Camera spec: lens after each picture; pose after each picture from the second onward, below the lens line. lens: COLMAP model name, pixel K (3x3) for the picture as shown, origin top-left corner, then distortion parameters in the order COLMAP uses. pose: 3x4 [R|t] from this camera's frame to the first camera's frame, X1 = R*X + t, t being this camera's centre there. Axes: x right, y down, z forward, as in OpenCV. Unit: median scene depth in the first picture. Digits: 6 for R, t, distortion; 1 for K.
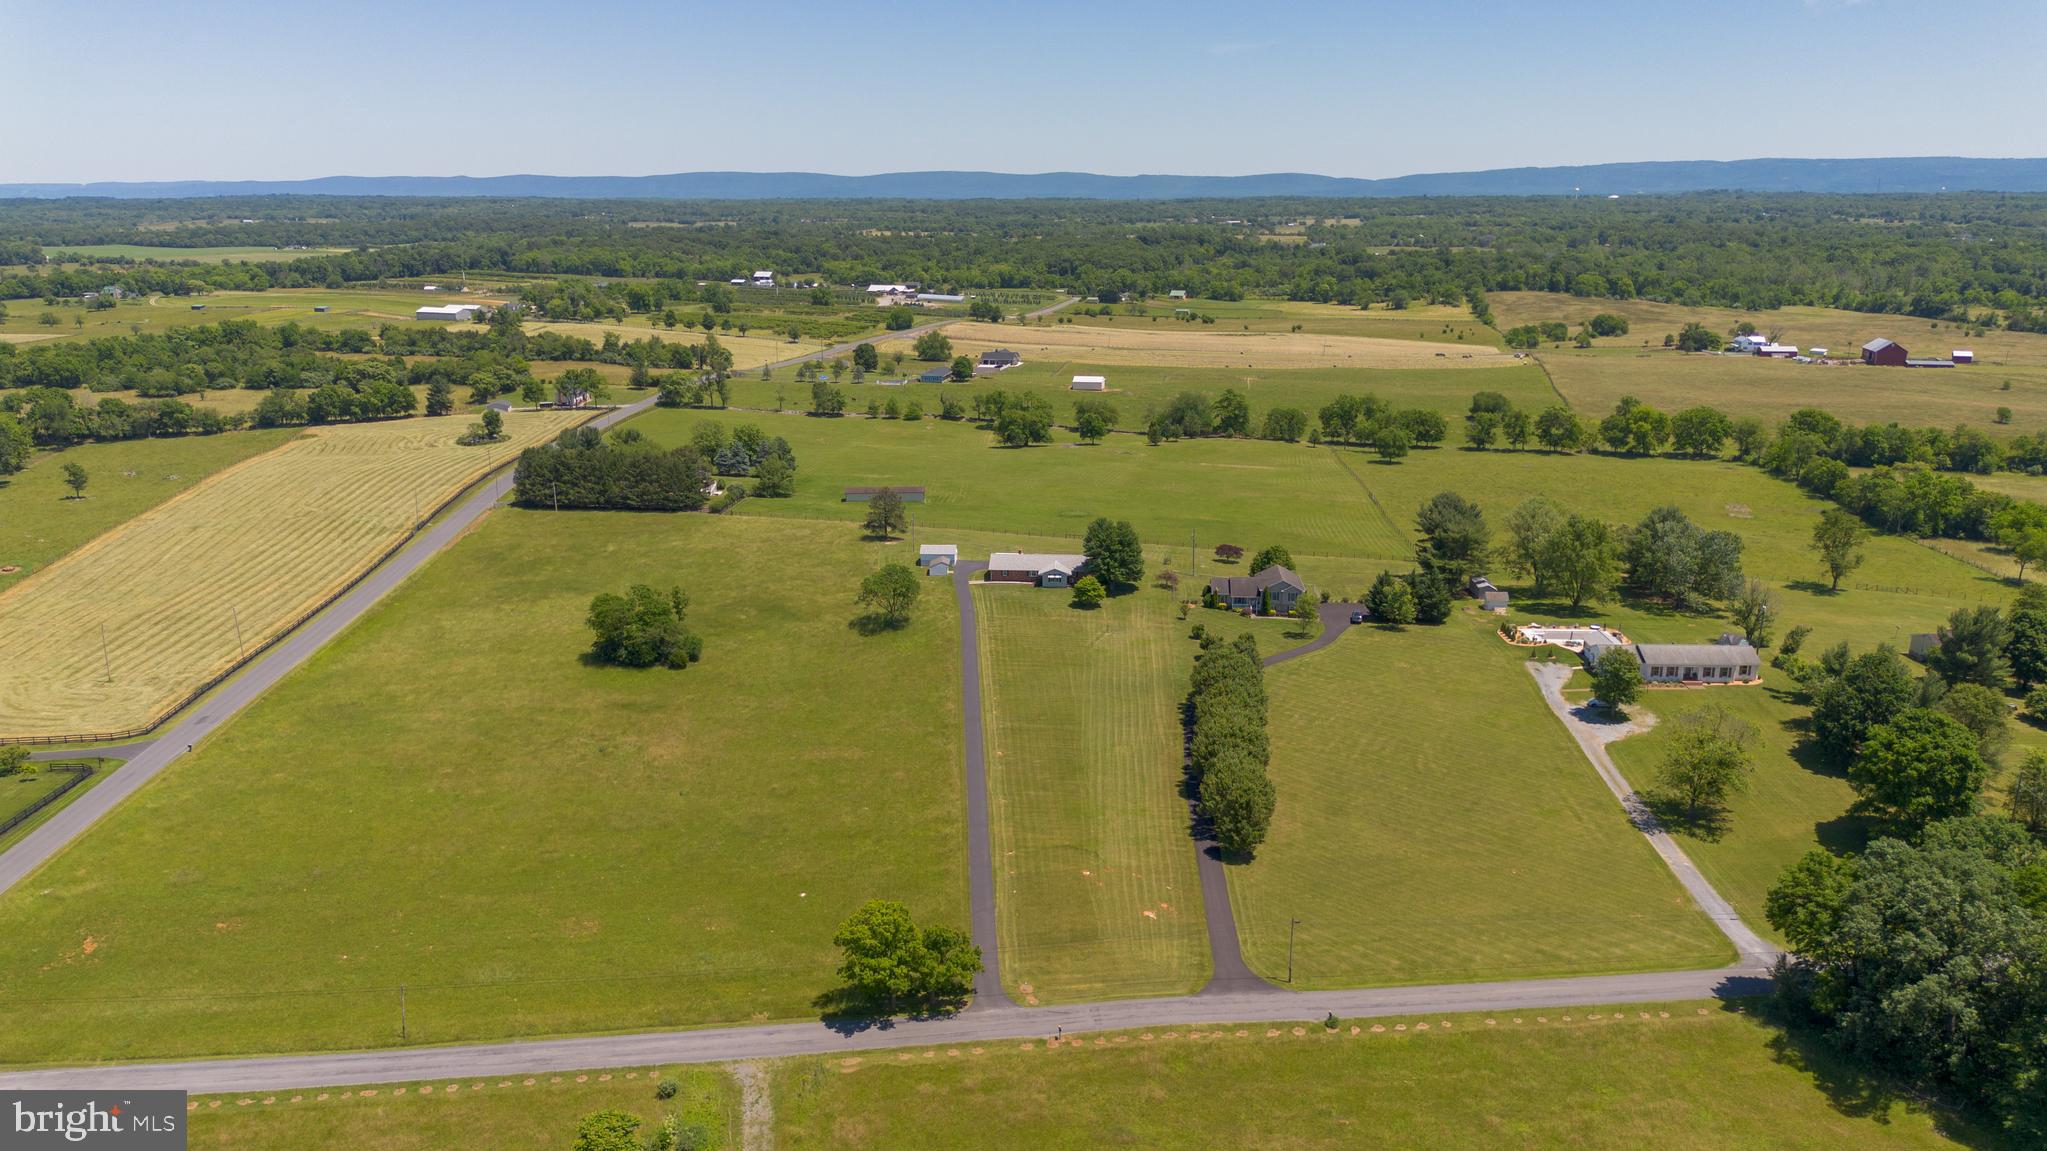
lens RADIAL K [[1450.0, 0, 1025.1], [0, 1450.0, 590.2], [0, 0, 1]] dist [0.075017, -0.085398]
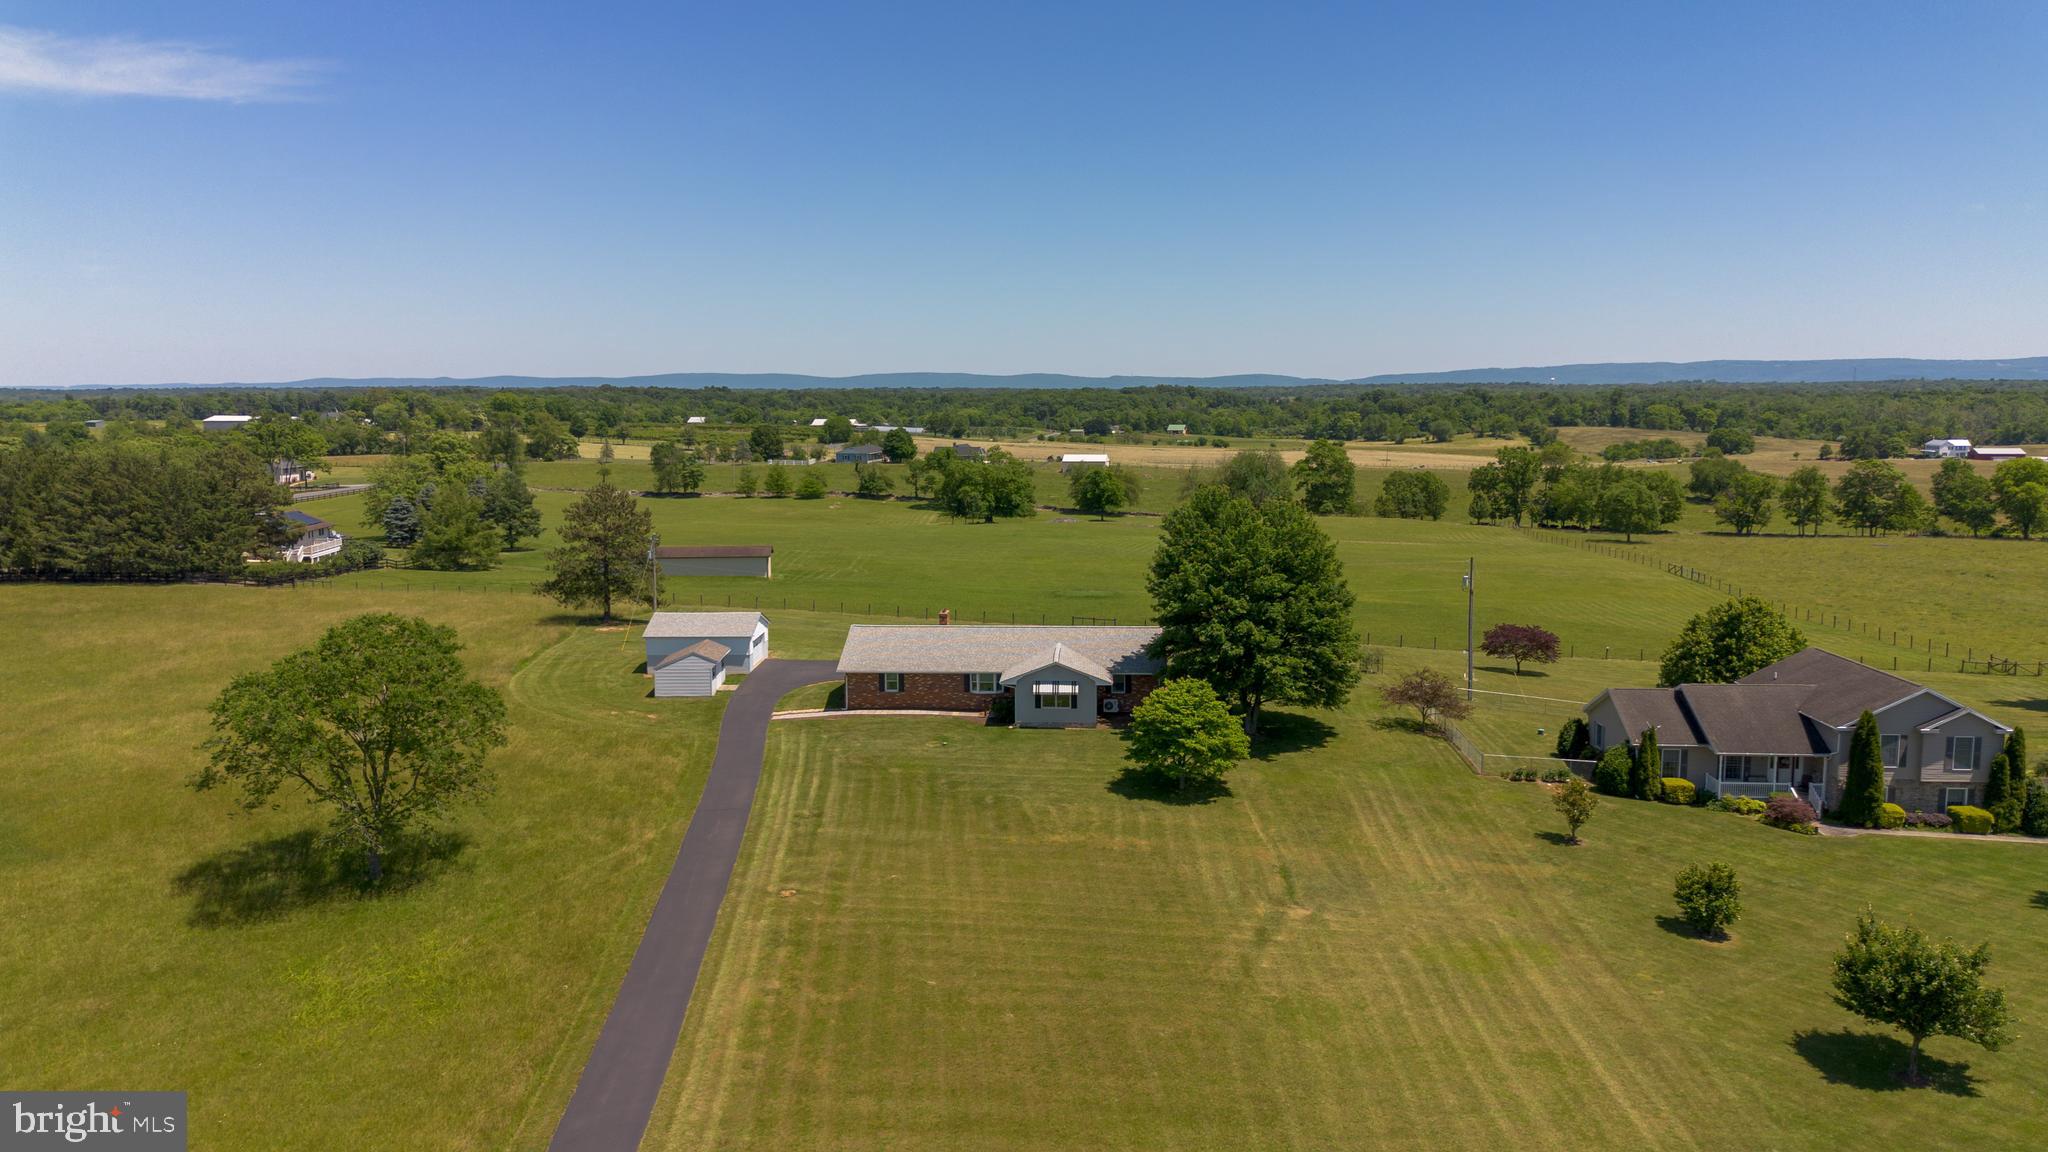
lens RADIAL K [[1450.7, 0, 1031.1], [0, 1450.7, 582.6], [0, 0, 1]] dist [0.075017, -0.085398]
pose [[0.999792, -0.002617, 0.020205, 0.005166], [0.005390, 0.990360, -0.138414, 0.005224], [-0.019648, 0.138494, 0.990168, 0.382701]]
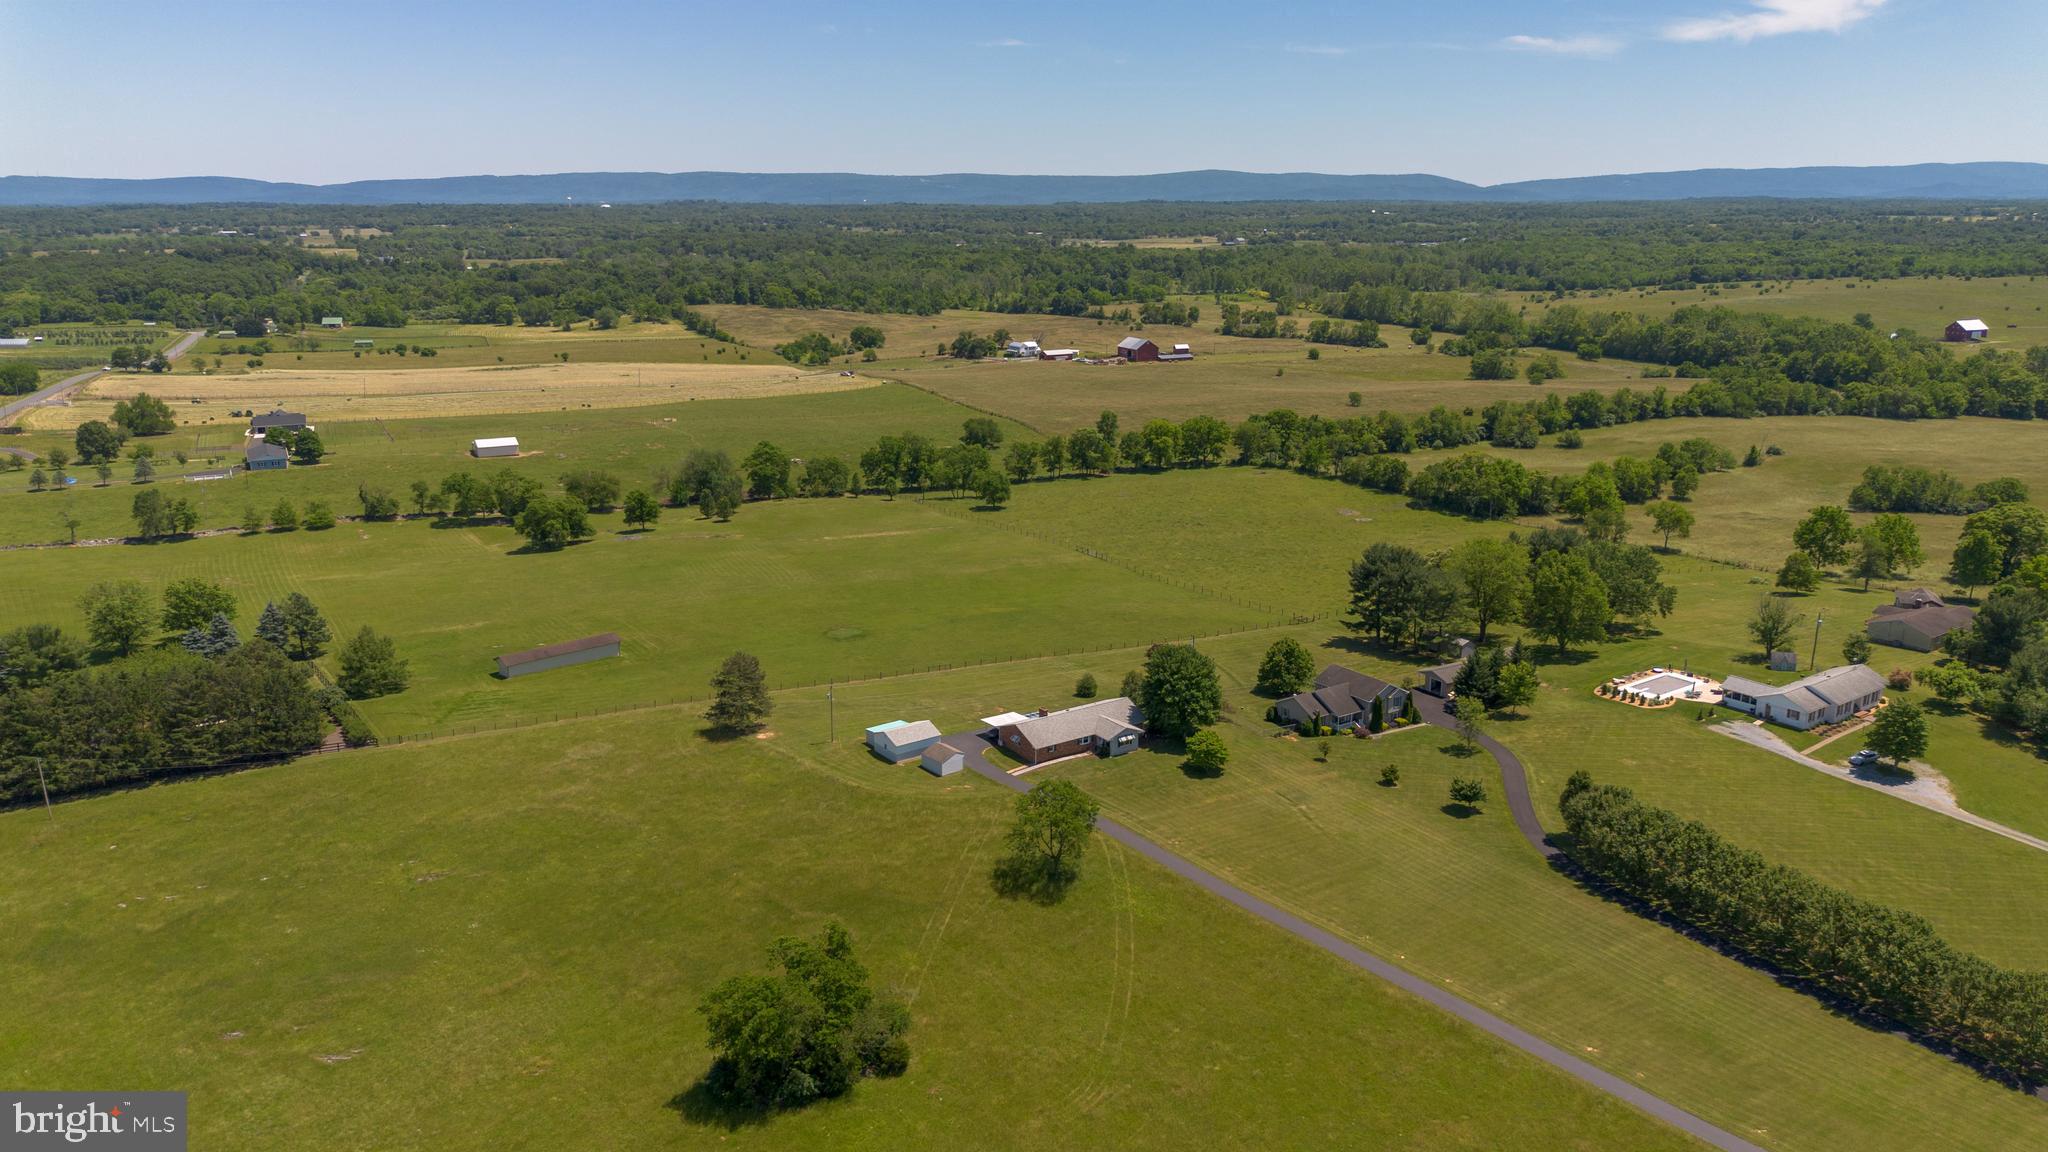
lens RADIAL K [[1450.7, 0, 1030.0], [0, 1450.7, 573.3], [0, 0, 1]] dist [0.075017, -0.085398]
pose [[0.782571, -0.154064, 0.603197, -0.237826], [0.163872, 0.985704, 0.039158, -0.068592], [-0.600606, 0.068203, 0.796631, 0.244832]]
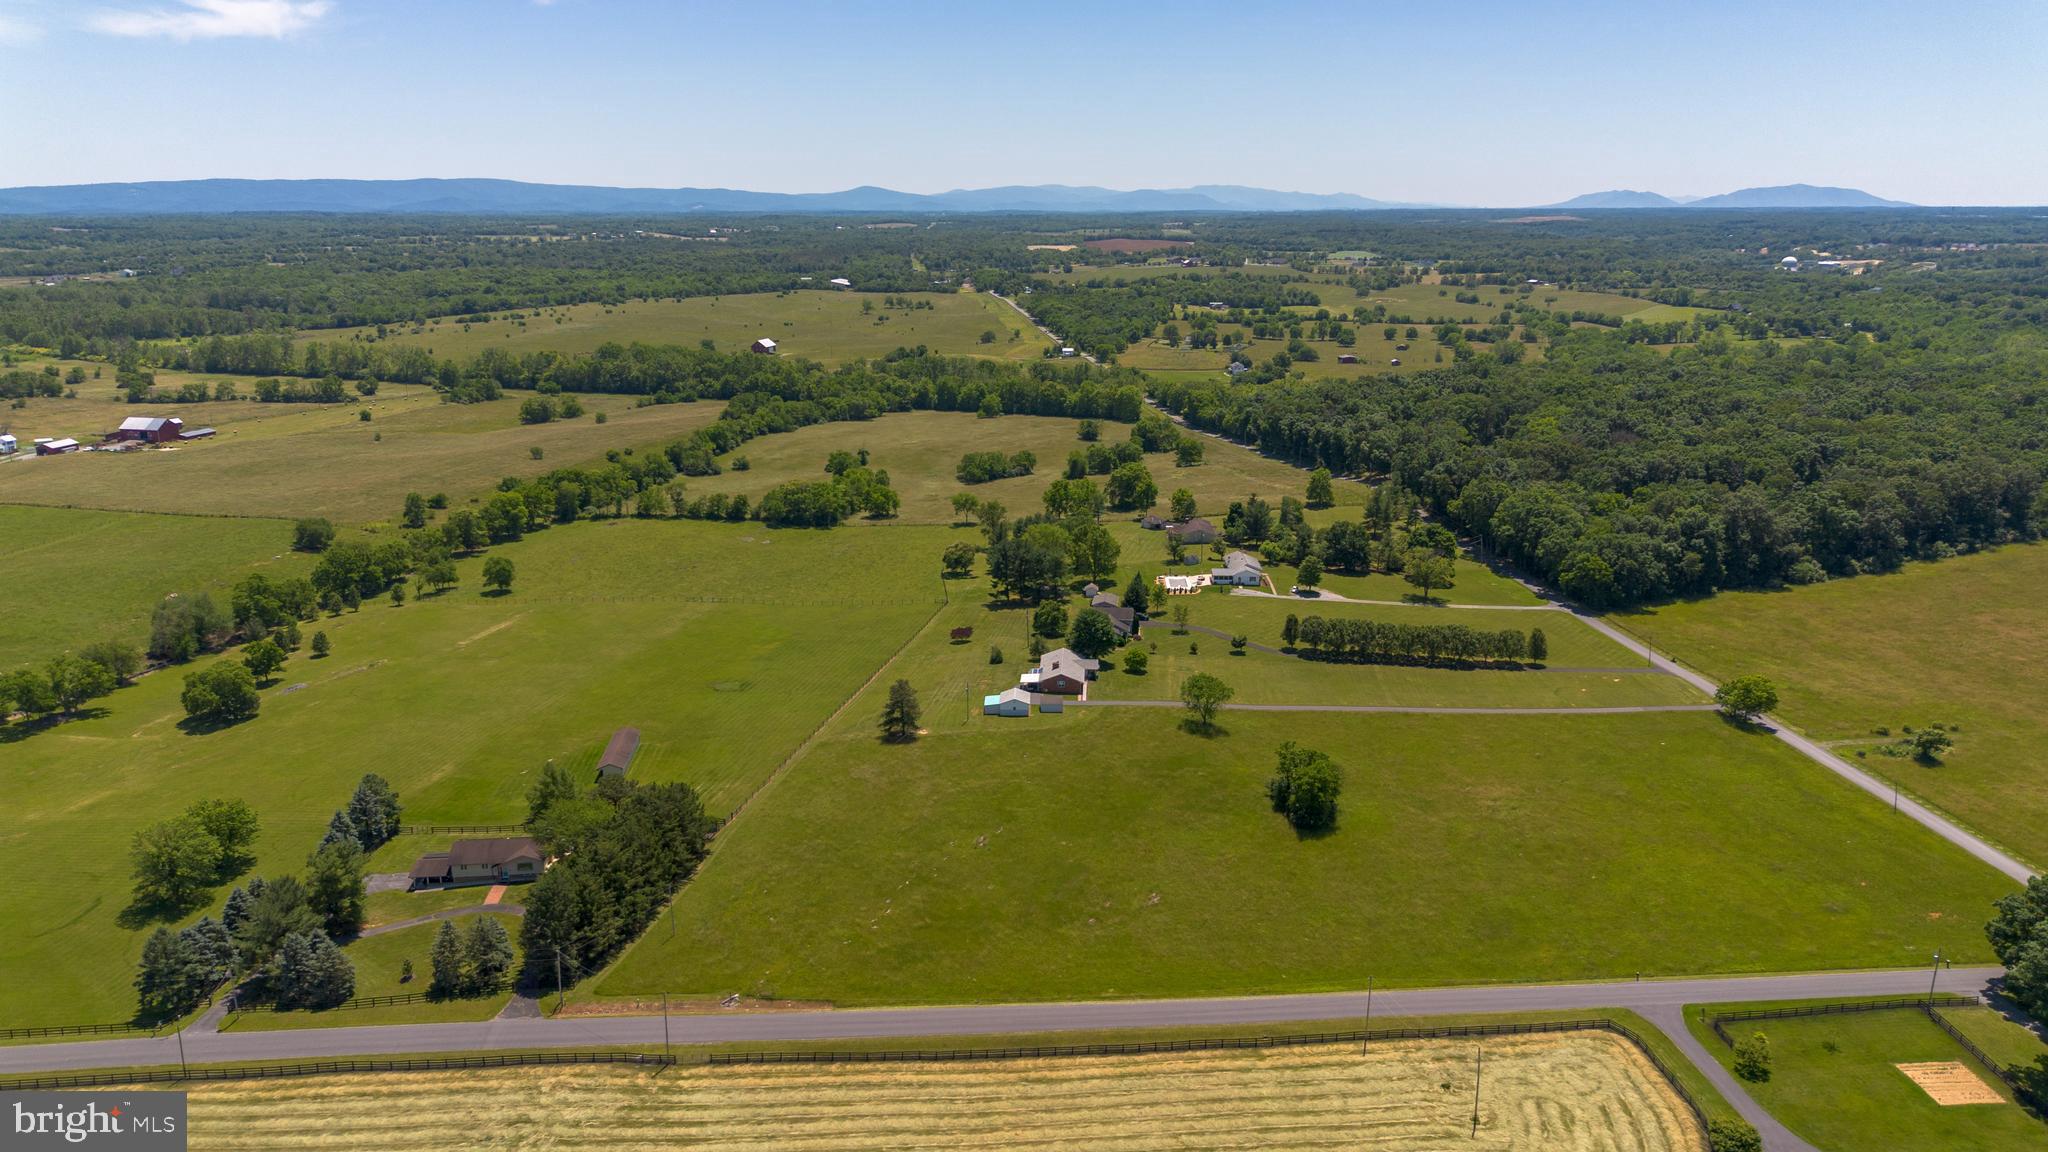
lens RADIAL K [[1450.7, 0, 1024.9], [0, 1450.7, 583.5], [0, 0, 1]] dist [0.075017, -0.085398]
pose [[-0.017941, -0.249376, 0.968241, -0.606919], [0.264722, 0.932653, 0.245115, -0.207535], [-0.964158, 0.260712, 0.049283, 0.533086]]
